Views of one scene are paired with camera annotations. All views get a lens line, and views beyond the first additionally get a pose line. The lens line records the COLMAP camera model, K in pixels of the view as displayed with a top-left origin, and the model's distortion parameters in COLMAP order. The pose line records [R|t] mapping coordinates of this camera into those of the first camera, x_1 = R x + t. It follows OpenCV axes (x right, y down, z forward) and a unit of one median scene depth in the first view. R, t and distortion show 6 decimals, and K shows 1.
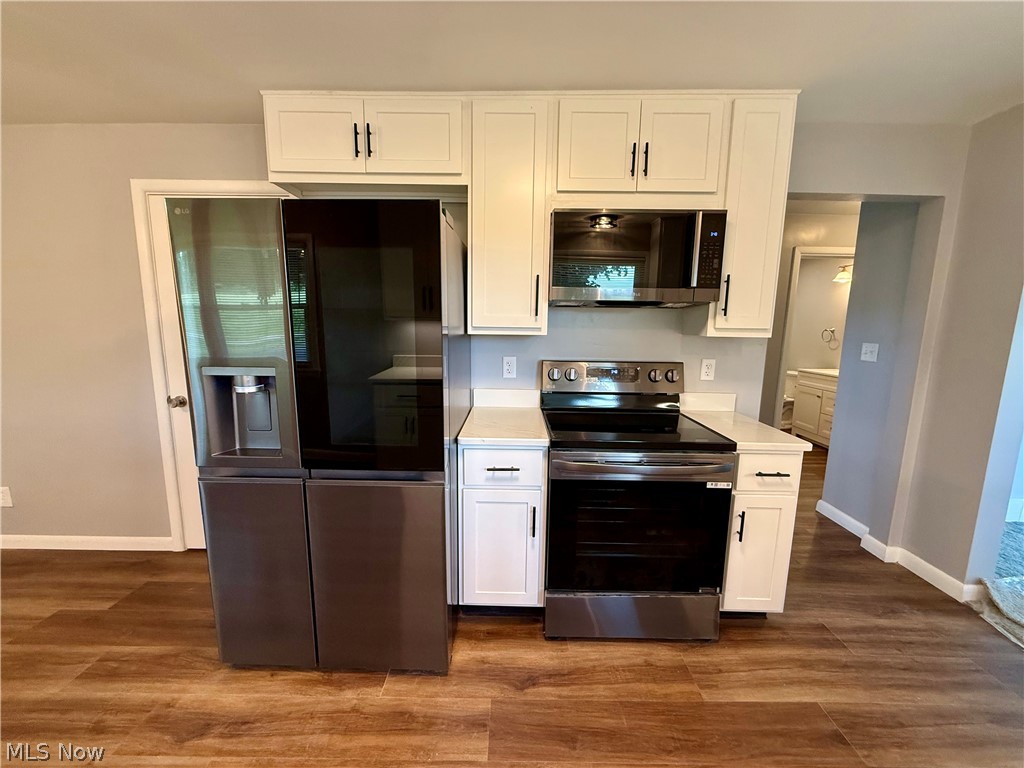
lens RADIAL K [[408.6, 0, 509.9], [0, 408.6, 383.8], [0, 0, 1]] dist [-0.001860, 0.000813]
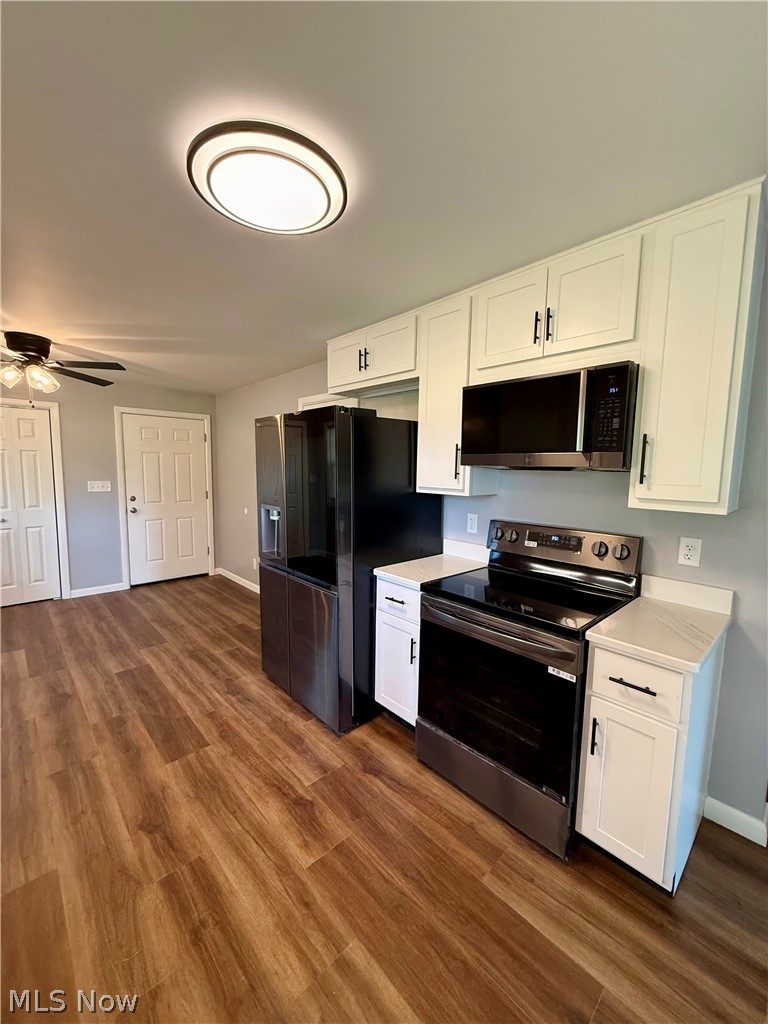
lens RADIAL K [[408.6, 0, 385.1], [0, 408.6, 510.5], [0, 0, 1]] dist [-0.001860, 0.000813]
pose [[0.692178, 0.075354, -0.717782, 0.846529], [-0.116964, 0.993099, -0.008535, -0.051300], [0.712186, 0.089863, 0.696215, 0.078251]]
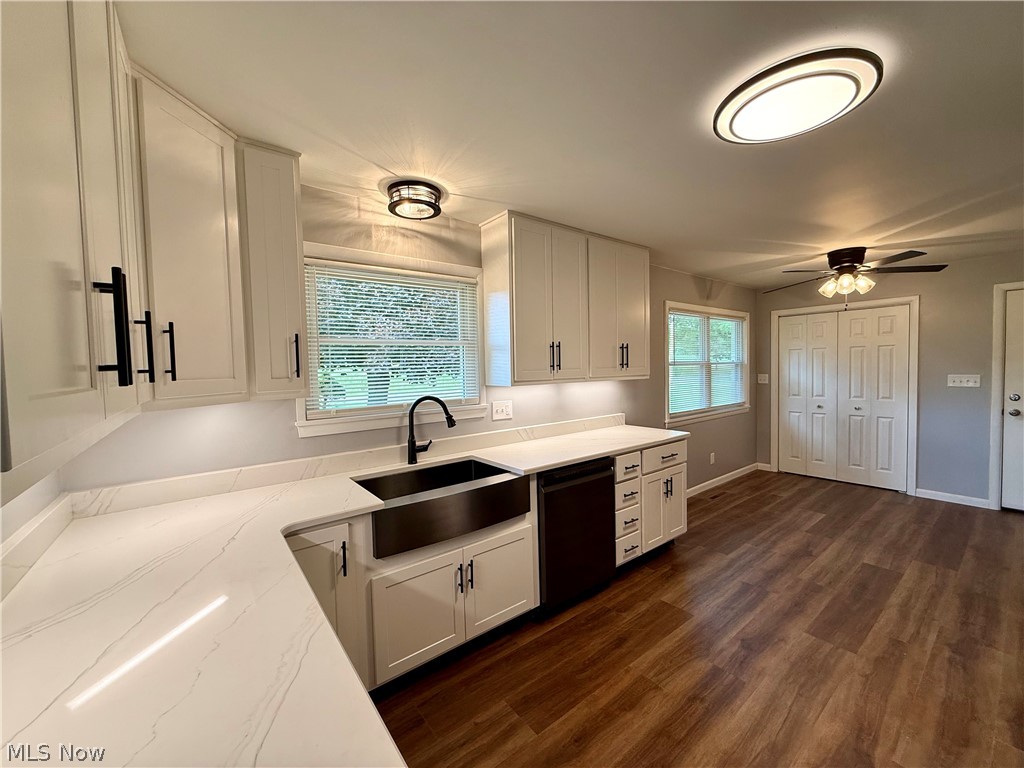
lens RADIAL K [[408.6, 0, 510.0], [0, 408.6, 382.9], [0, 0, 1]] dist [-0.001860, 0.000813]
pose [[-0.784308, 0.031795, -0.619557, 1.107478], [-0.078673, 0.985525, 0.150171, -0.147144], [0.615363, 0.166523, -0.770453, 0.803155]]
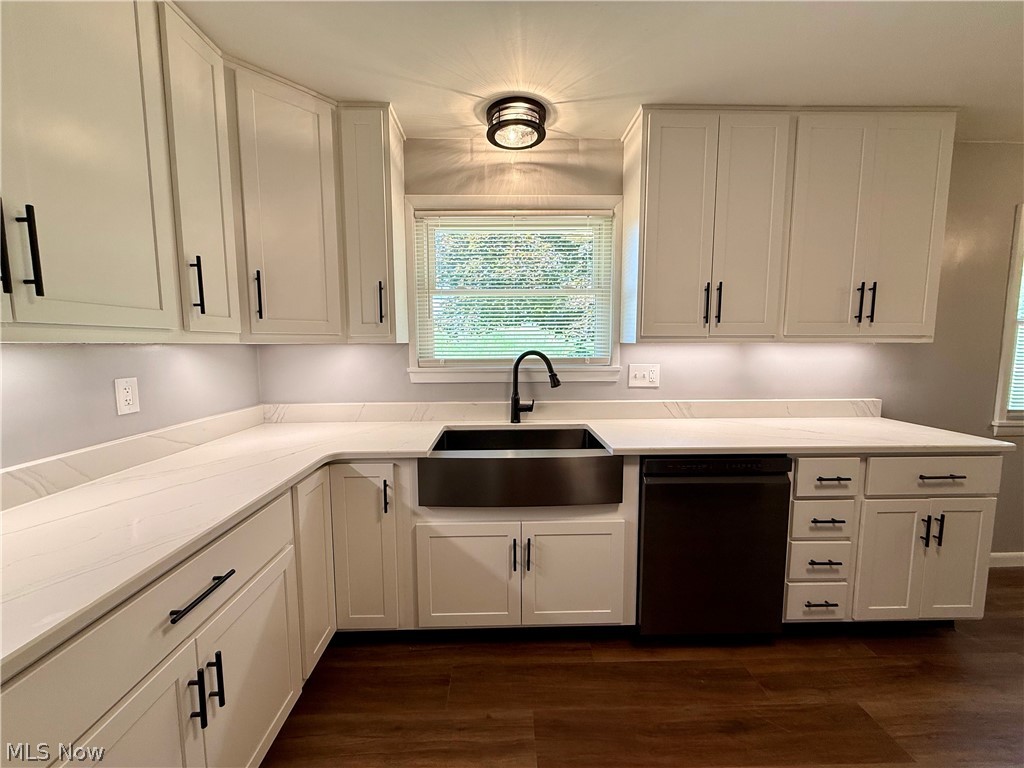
lens RADIAL K [[408.6, 0, 509.2], [0, 408.6, 383.3], [0, 0, 1]] dist [-0.001860, 0.000813]
pose [[-0.999414, -0.004028, -0.033992, 0.580513], [-0.012241, 0.969441, 0.245018, -0.079653], [0.031966, 0.245291, -0.968922, 0.796917]]
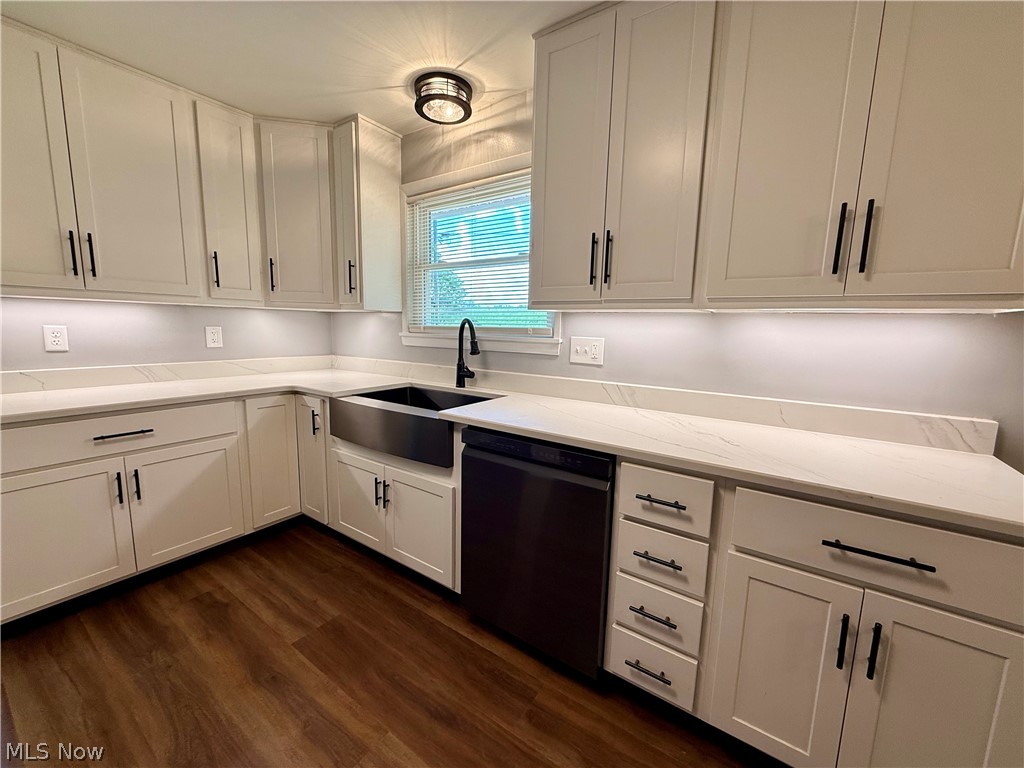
lens RADIAL K [[408.6, 0, 510.0], [0, 408.6, 382.9], [0, 0, 1]] dist [-0.001860, 0.000813]
pose [[-0.827192, -0.107862, 0.551470, -0.373709], [0.053659, 0.961757, 0.268598, -0.014797], [-0.559351, 0.251773, -0.789770, 0.560292]]
